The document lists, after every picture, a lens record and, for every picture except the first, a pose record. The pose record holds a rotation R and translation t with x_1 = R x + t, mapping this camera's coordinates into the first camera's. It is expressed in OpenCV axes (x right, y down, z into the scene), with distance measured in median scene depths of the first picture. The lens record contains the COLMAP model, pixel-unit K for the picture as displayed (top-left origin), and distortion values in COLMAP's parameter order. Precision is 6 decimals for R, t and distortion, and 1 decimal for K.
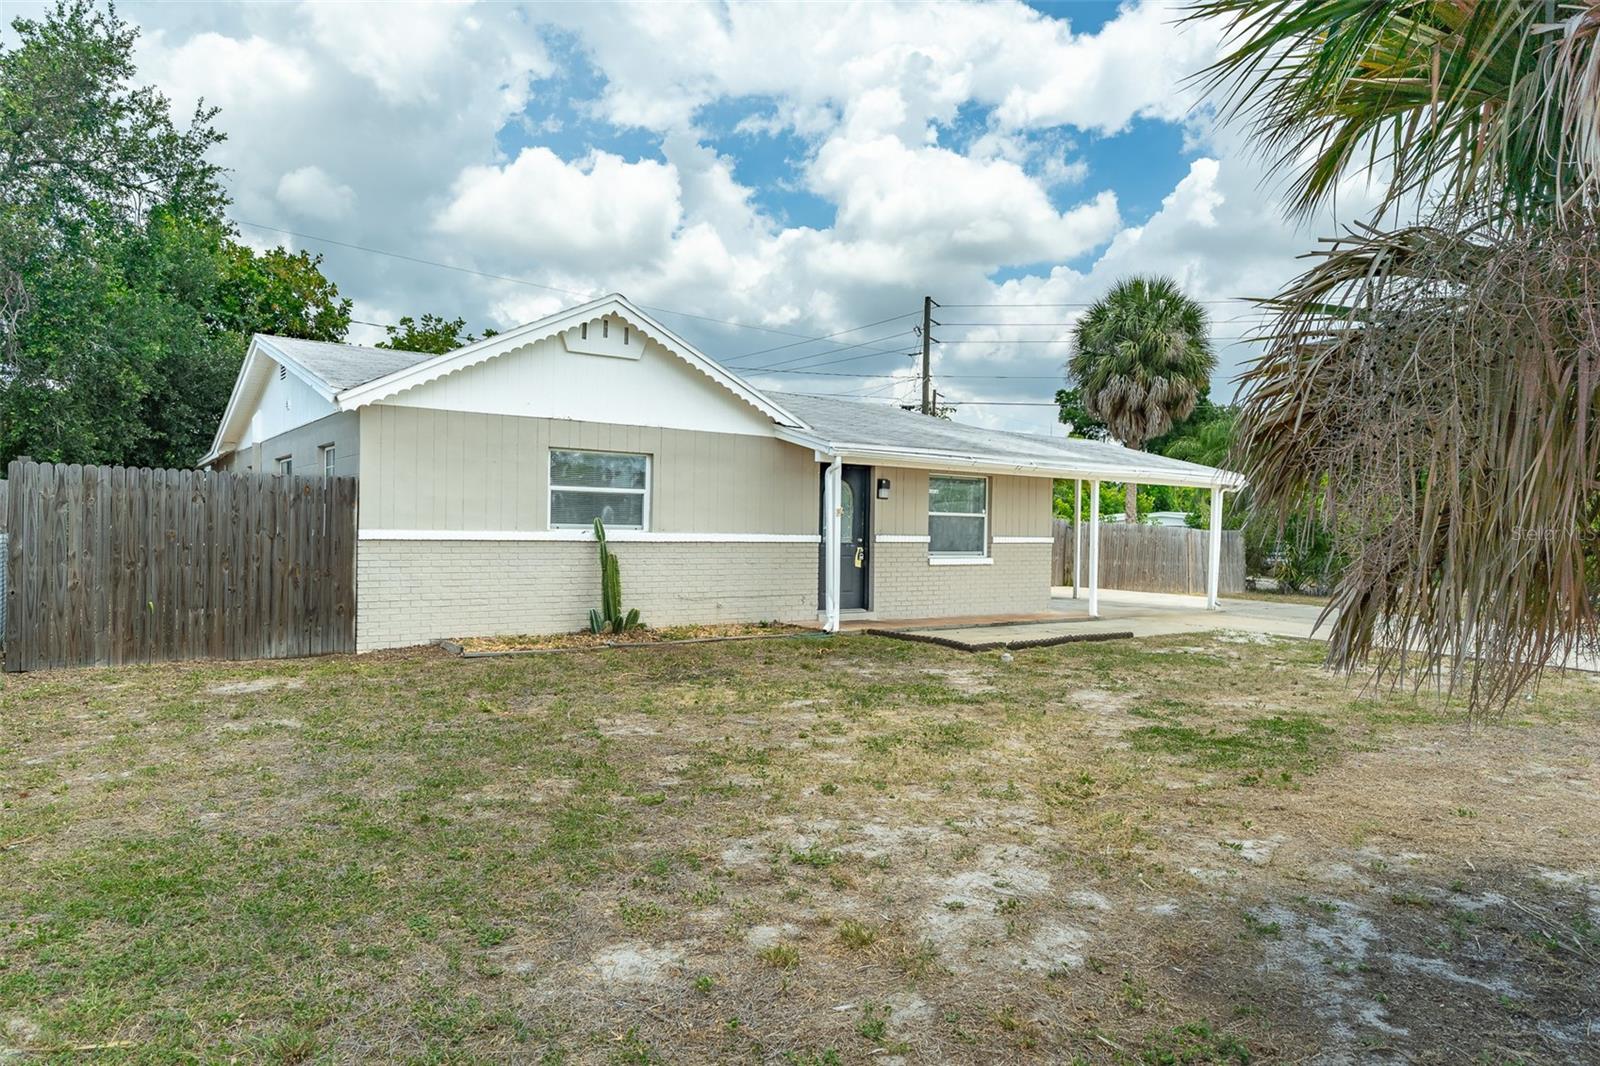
lens RADIAL K [[1002.0, 0, 806.7], [0, 1002.0, 530.9], [0, 0, 1]] dist [-0.000862, 0.000447]
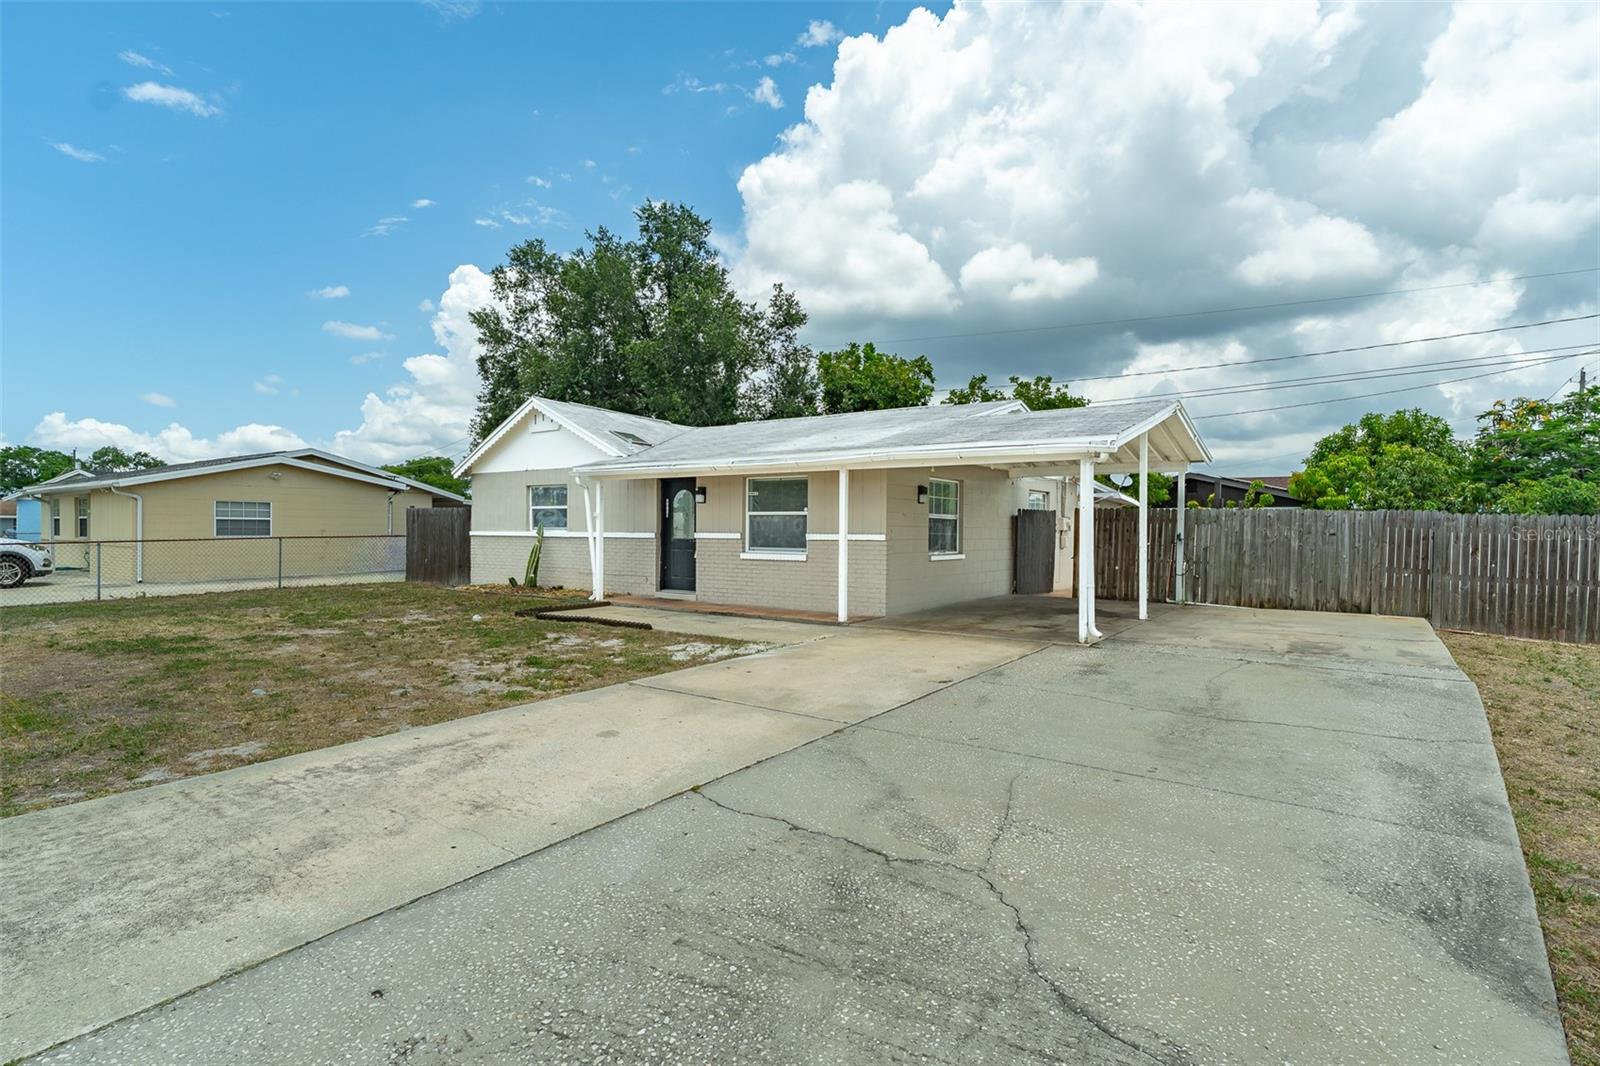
lens RADIAL K [[793.5, 0, 797.4], [0, 793.5, 541.3], [0, 0, 1]] dist [0.001770, 0.000899]
pose [[0.307310, -0.001482, -0.951608, 1.215161], [-0.003195, 0.999992, -0.002589, 0.019956], [0.951604, 0.003835, 0.307303, 0.955514]]
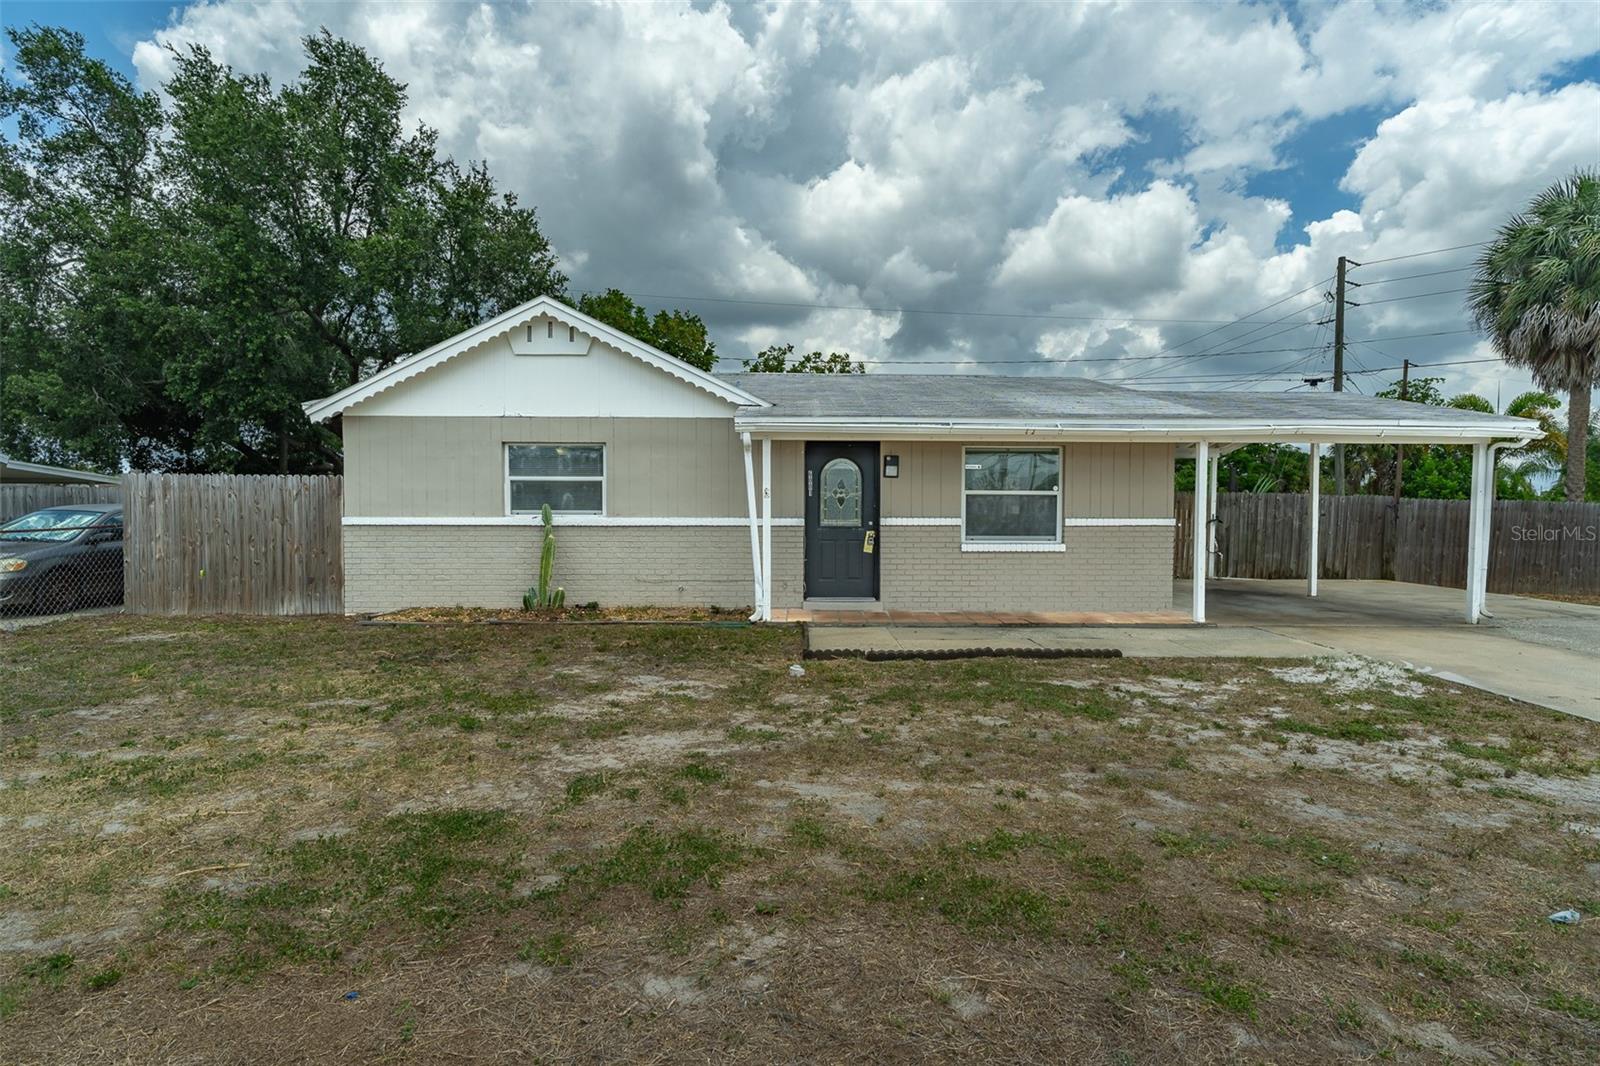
lens RADIAL K [[793.5, 0, 805.4], [0, 793.5, 534.2], [0, 0, 1]] dist [0.001770, 0.000899]
pose [[0.813729, 0.000890, -0.581244, 0.502422], [0.009807, 0.999835, 0.015262, 0.008873], [0.581162, -0.018119, 0.813586, 0.438548]]
